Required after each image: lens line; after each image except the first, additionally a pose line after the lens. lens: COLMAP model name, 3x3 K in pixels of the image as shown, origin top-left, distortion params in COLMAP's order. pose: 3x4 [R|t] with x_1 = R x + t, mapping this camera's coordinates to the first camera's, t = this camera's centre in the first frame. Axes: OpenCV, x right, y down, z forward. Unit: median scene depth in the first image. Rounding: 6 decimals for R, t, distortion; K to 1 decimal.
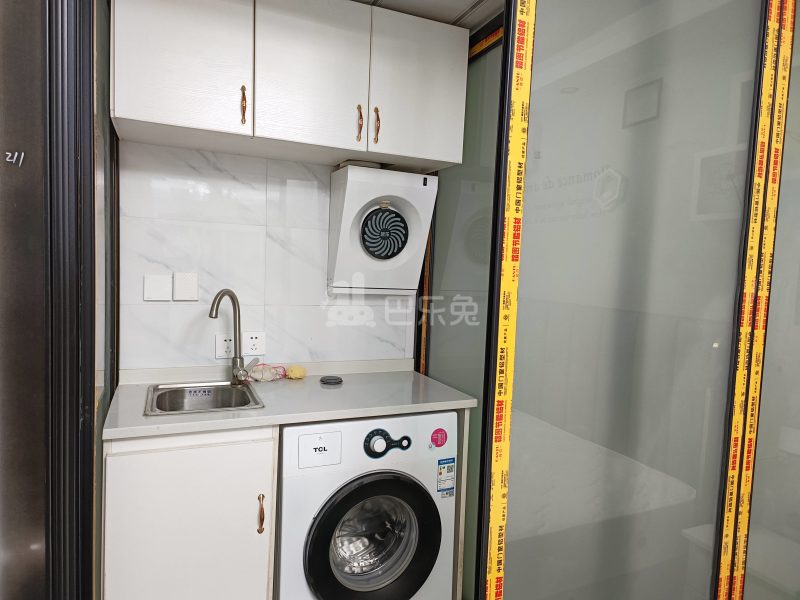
lens RADIAL K [[528.9, 0, 397.3], [0, 528.9, 303.5], [0, 0, 1]] dist [0.079580, -0.057893]
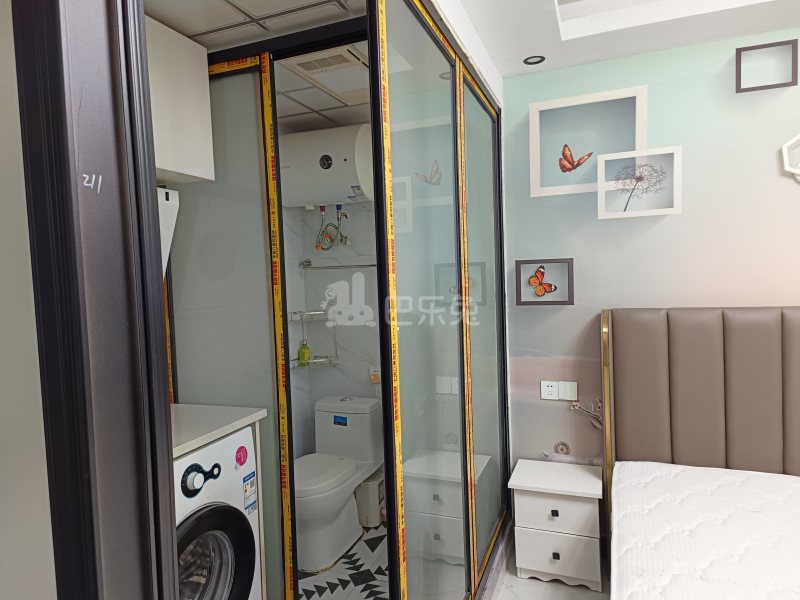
lens RADIAL K [[528.9, 0, 397.3], [0, 528.9, 303.5], [0, 0, 1]] dist [0.079580, -0.057893]
pose [[0.697304, -0.102497, 0.709409, -0.405229], [0.113260, 0.993045, 0.032149, -0.030851], [-0.707770, 0.057930, 0.704063, 0.070909]]
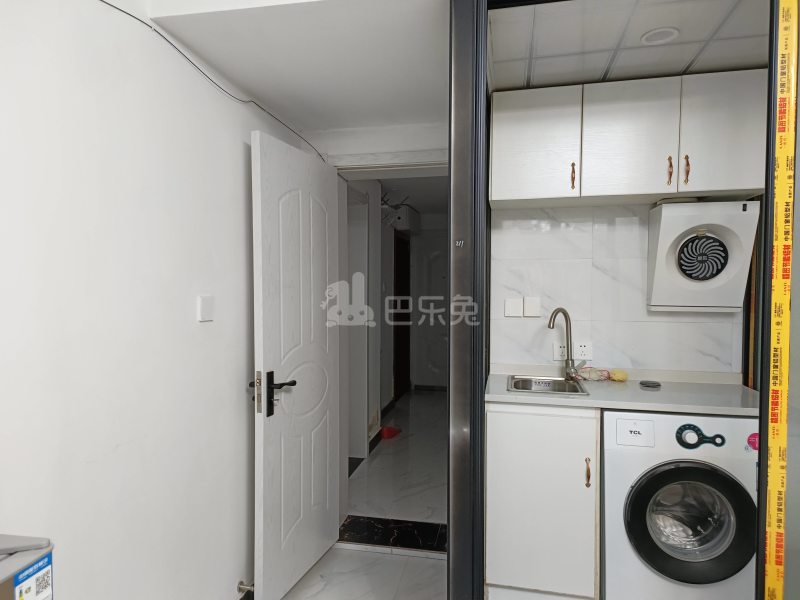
lens RADIAL K [[528.9, 0, 397.3], [0, 528.9, 303.5], [0, 0, 1]] dist [0.079580, -0.057893]
pose [[0.813549, -0.018575, -0.581200, 0.131837], [-0.009955, 0.998898, -0.045859, 0.028277], [0.581412, 0.043094, 0.812467, -0.350779]]
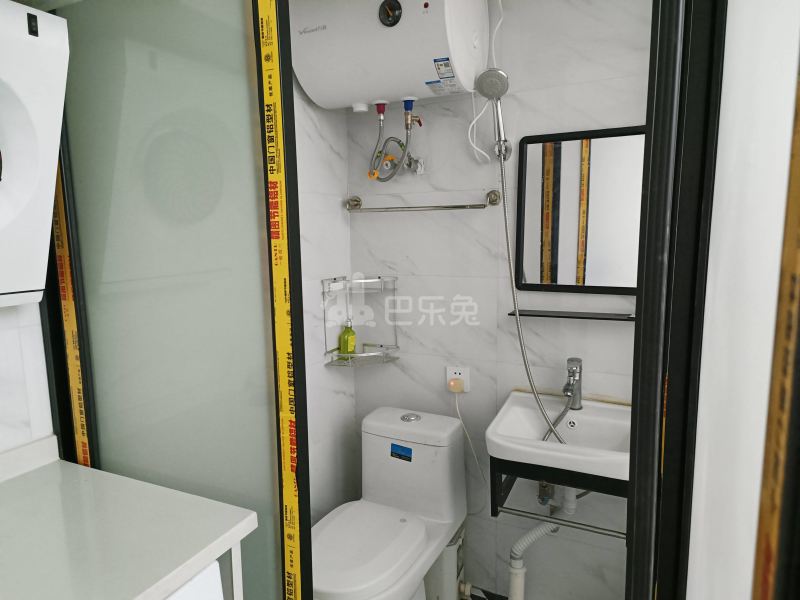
lens RADIAL K [[528.9, 0, 397.3], [0, 528.9, 303.5], [0, 0, 1]] dist [0.079580, -0.057893]
pose [[0.762190, -0.143314, 0.631291, -0.030842], [0.090303, 0.989190, 0.115536, -0.049786], [-0.641024, -0.031053, 0.766892, 0.576085]]
